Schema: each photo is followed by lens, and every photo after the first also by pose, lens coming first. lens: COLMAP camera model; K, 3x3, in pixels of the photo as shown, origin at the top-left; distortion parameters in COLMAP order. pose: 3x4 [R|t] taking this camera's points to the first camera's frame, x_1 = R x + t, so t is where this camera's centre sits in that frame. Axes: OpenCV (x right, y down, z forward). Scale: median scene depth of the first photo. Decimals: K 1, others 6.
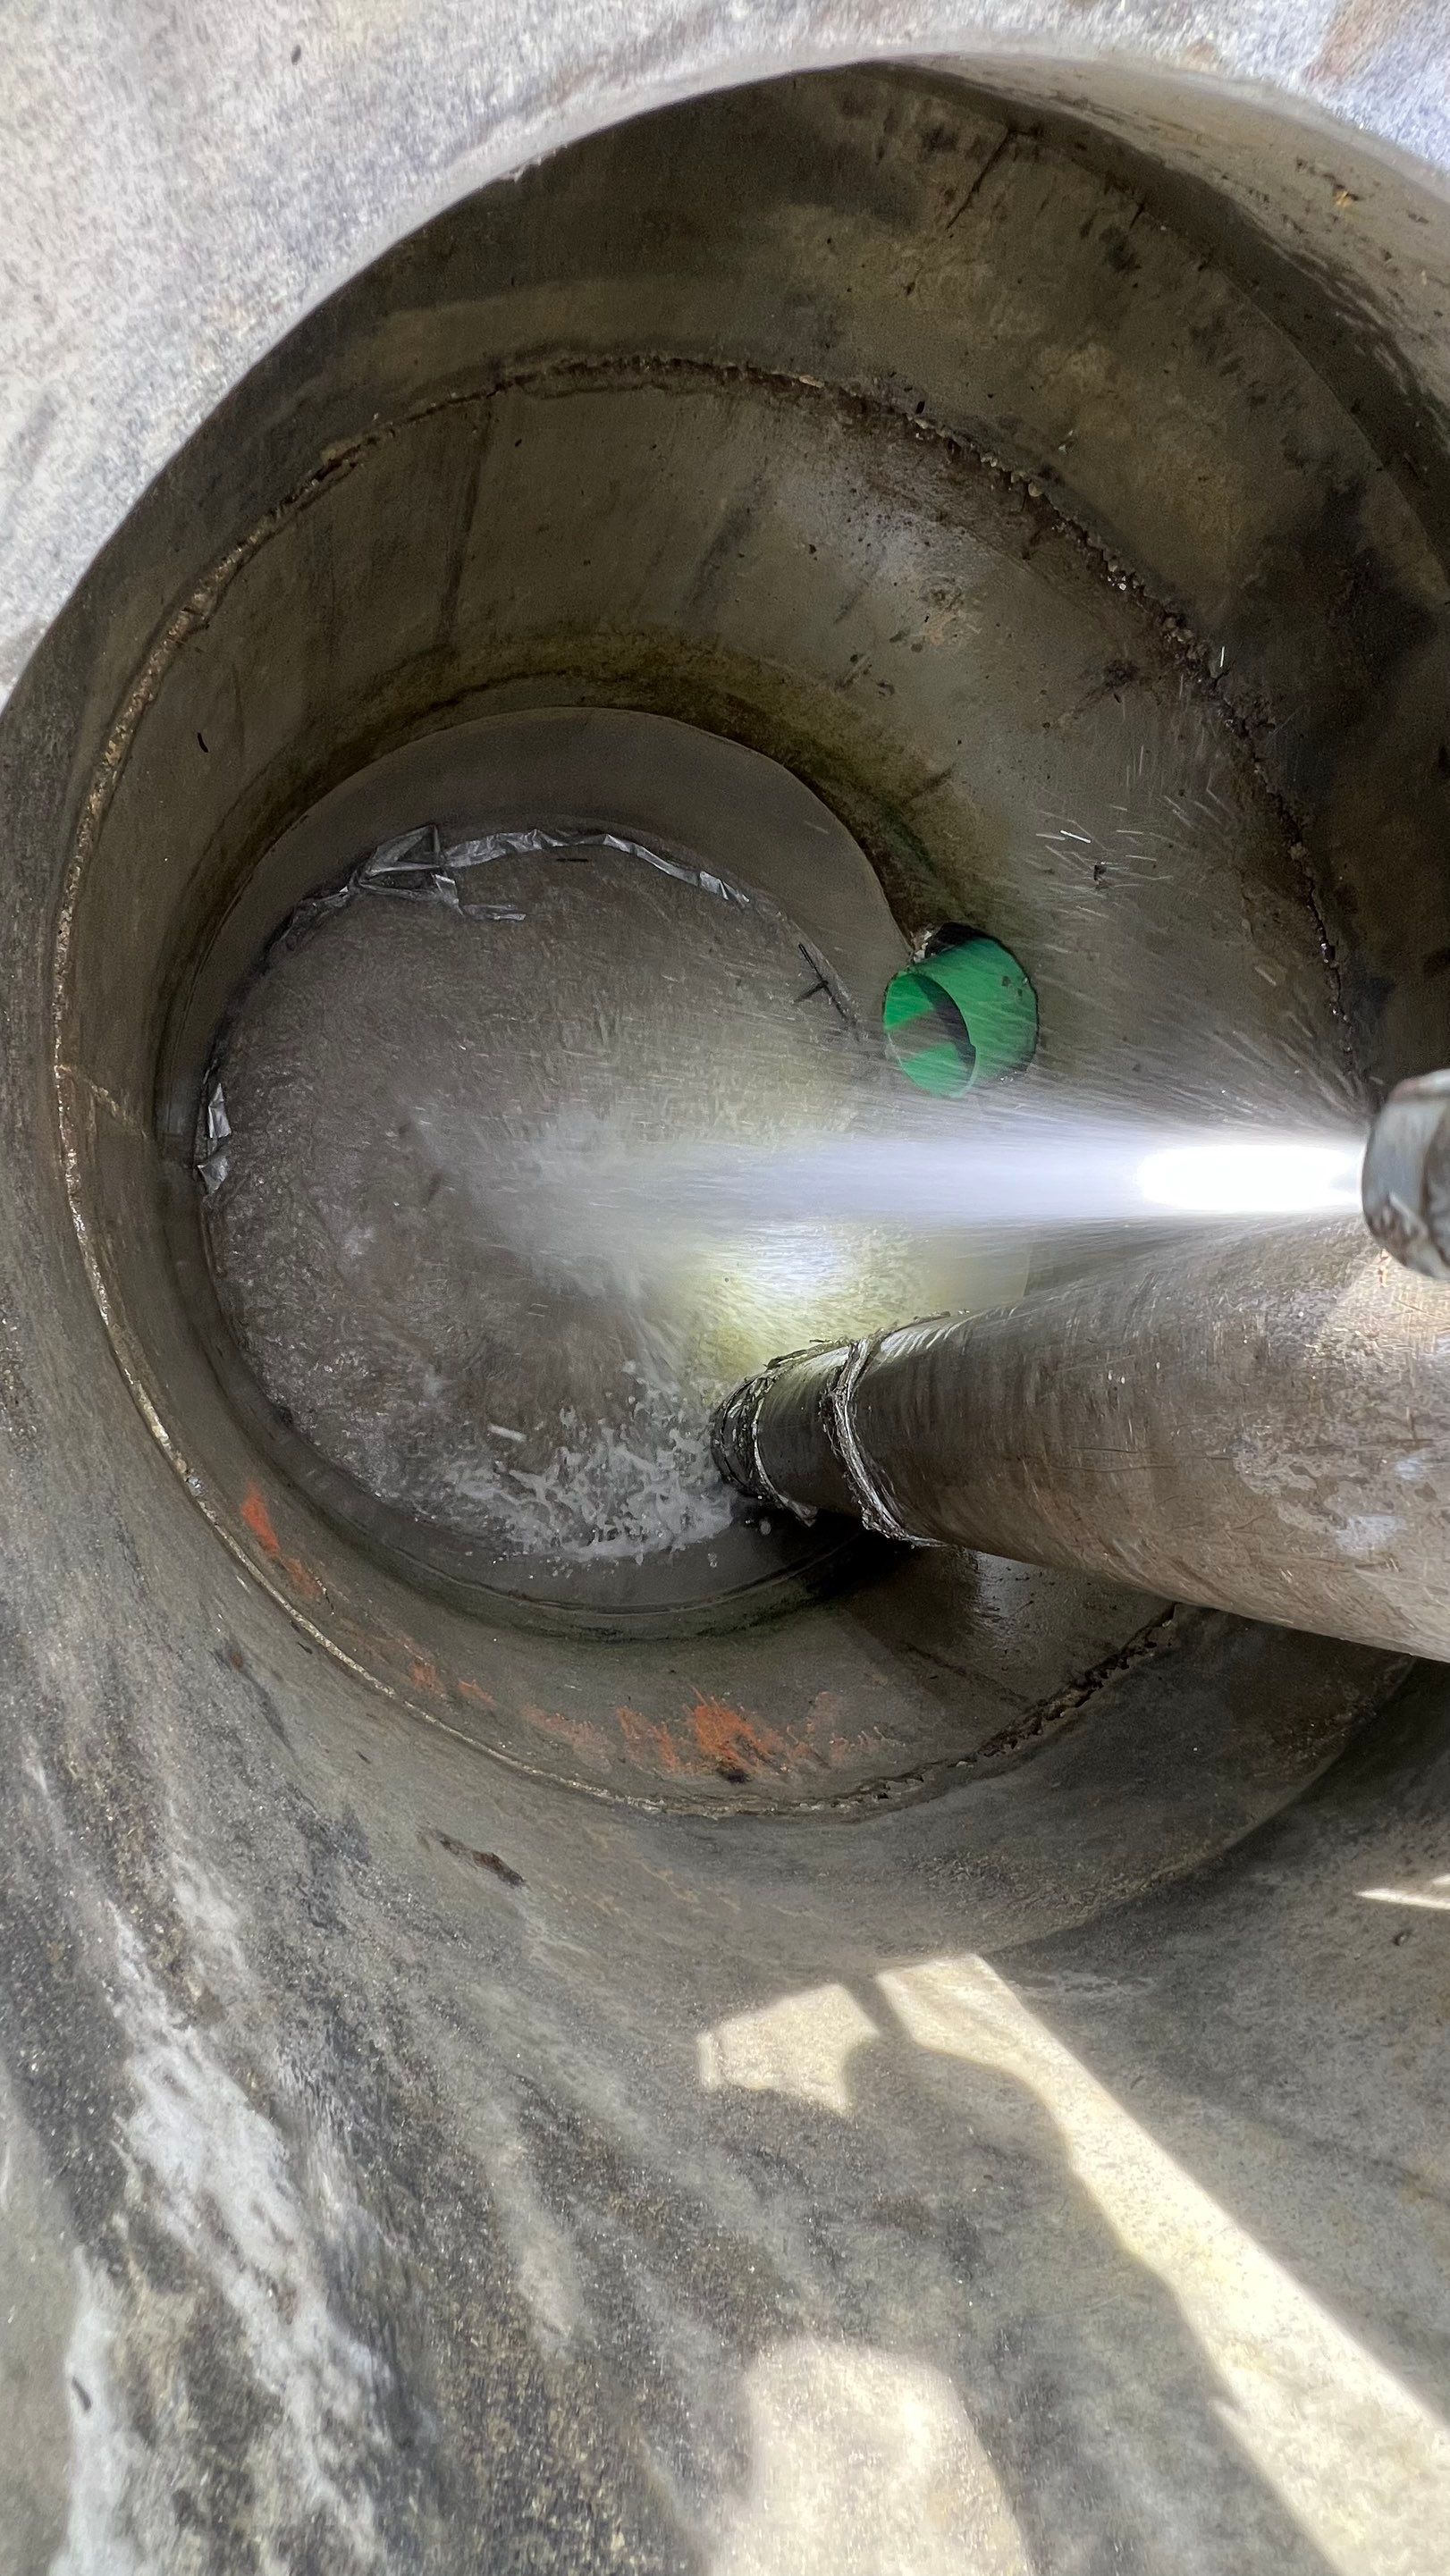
lens RADIAL K [[1042.2, 0, 723.4], [0, 1042.2, 1300.4], [0, 0, 1]] dist [-0.001144, -0.000017]
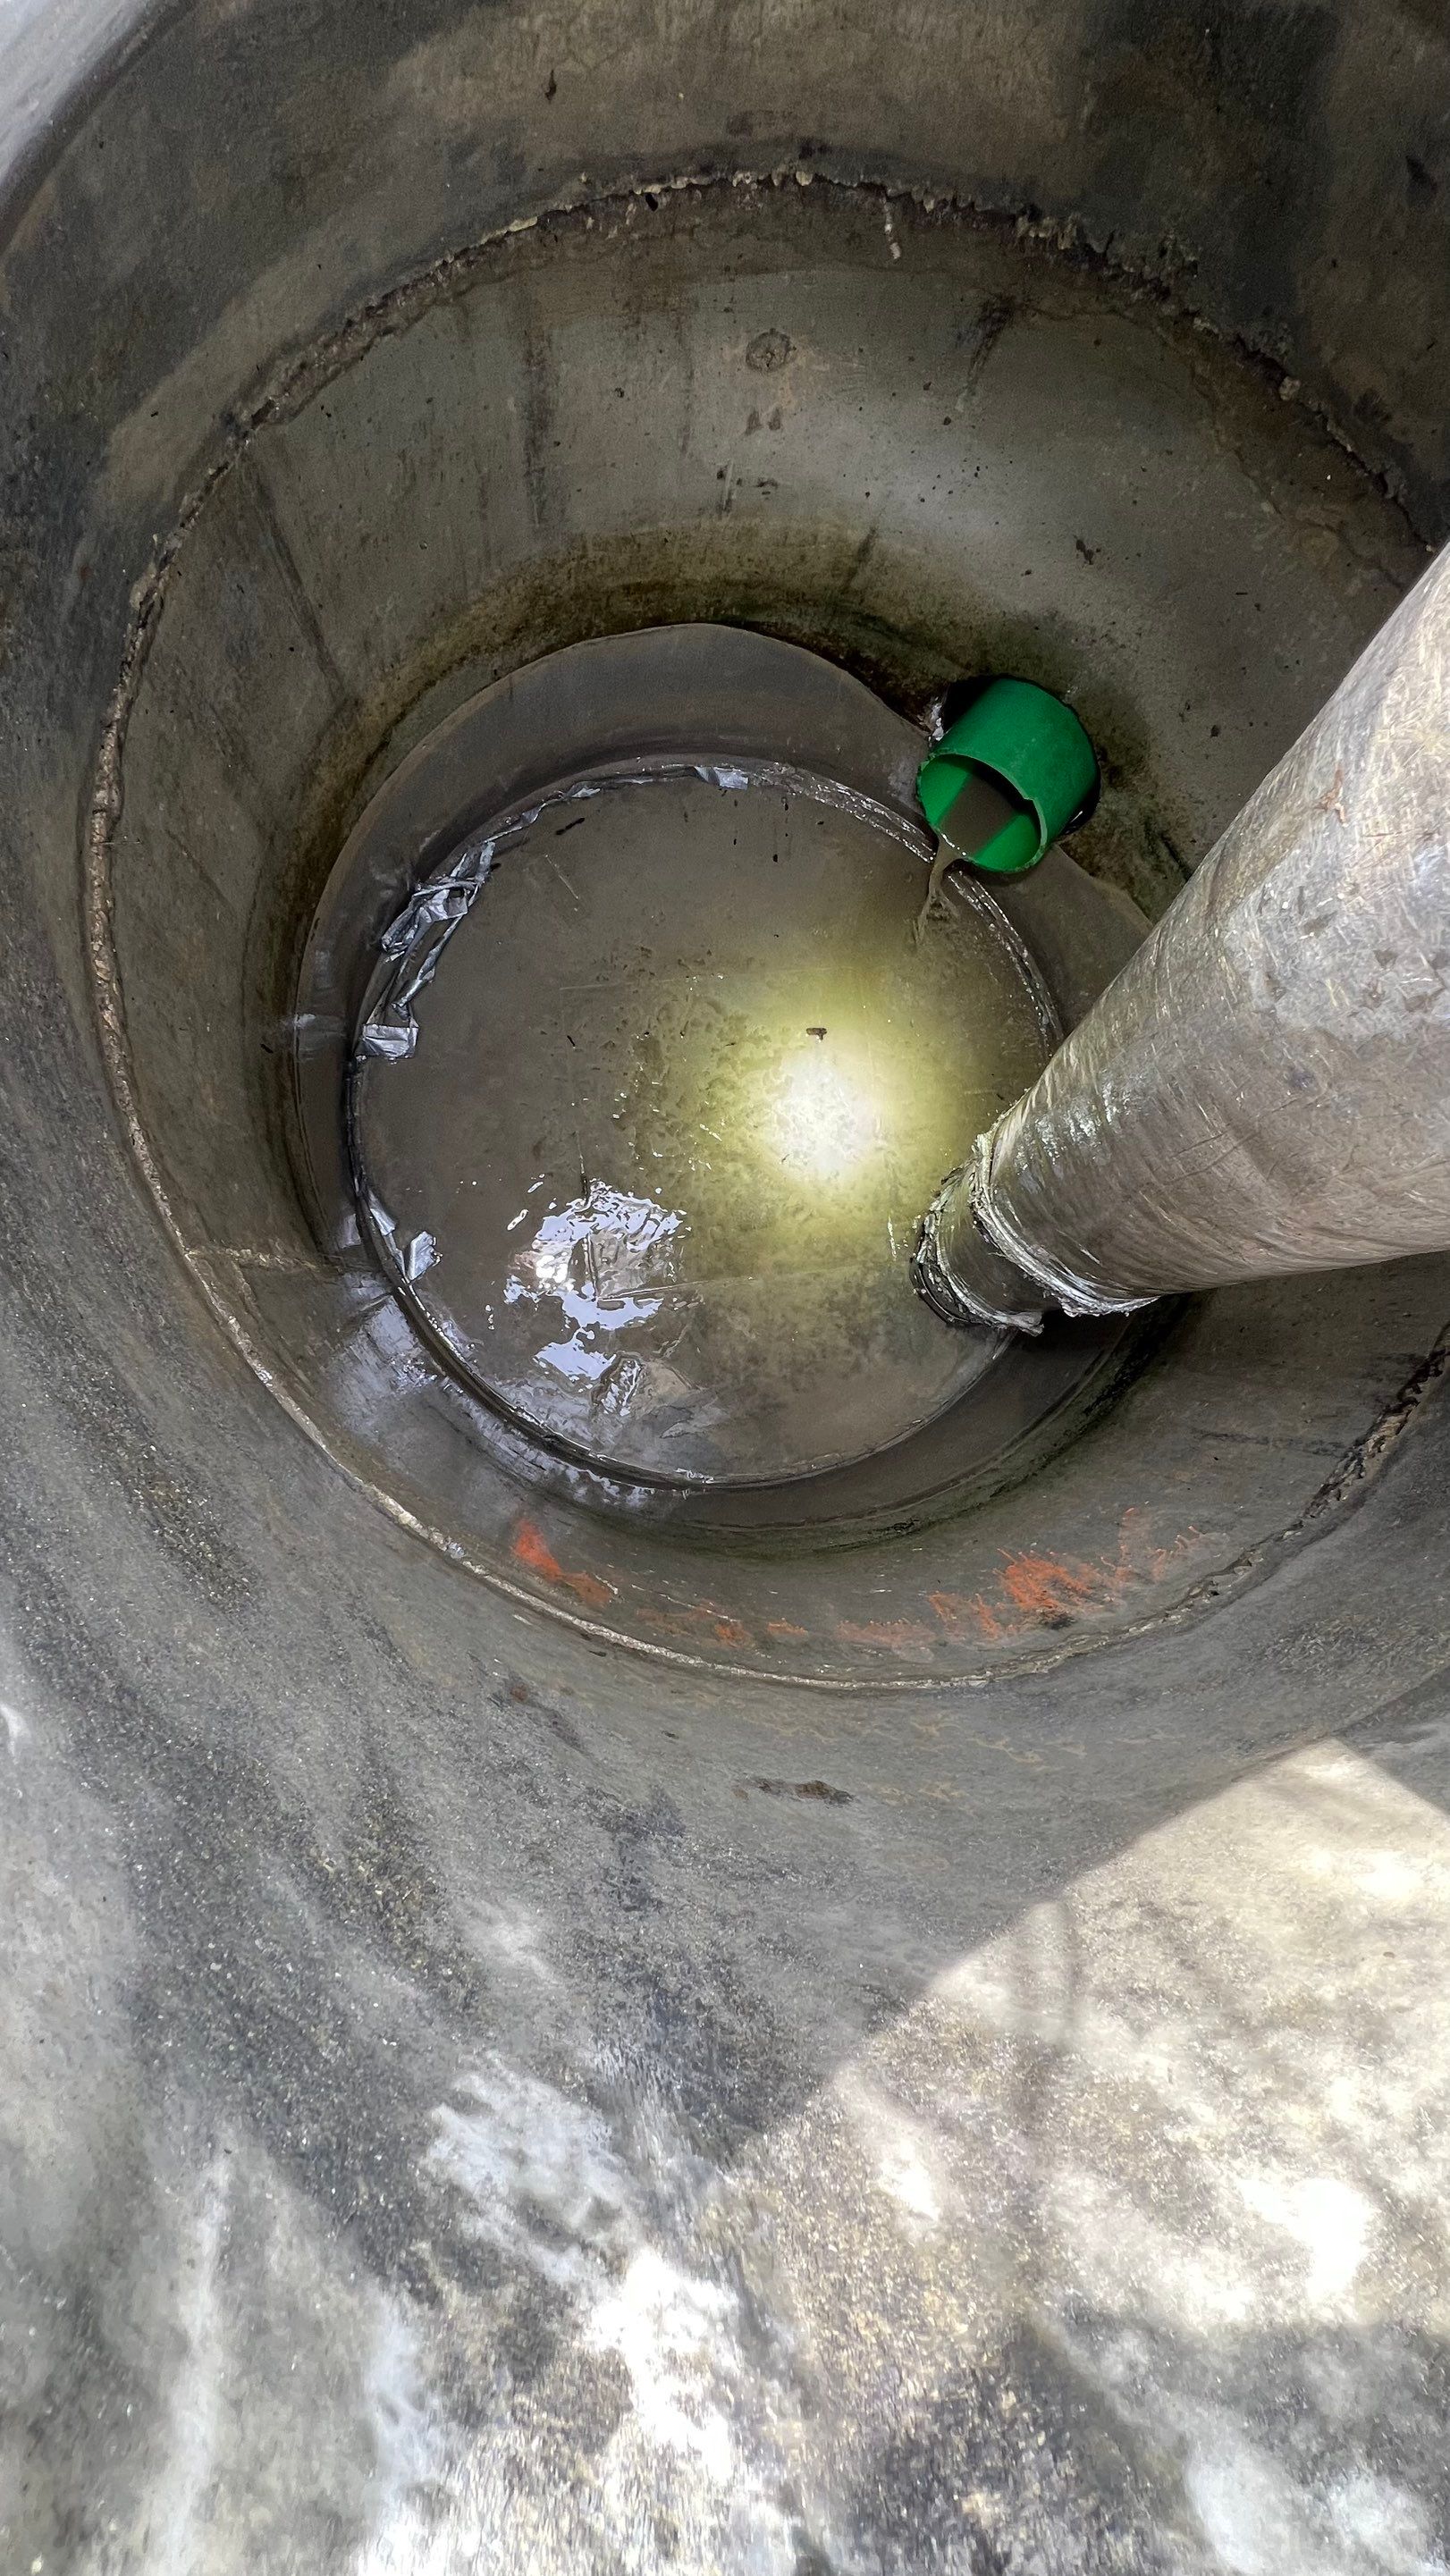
lens RADIAL K [[1042.2, 0, 724.4], [0, 1042.2, 1304.9], [0, 0, 1]] dist [-0.001144, -0.000017]
pose [[0.890411, -0.388056, -0.237866, 0.183938], [0.409757, 0.910945, 0.047738, 0.009801], [0.198158, -0.139974, 0.970124, 0.044183]]
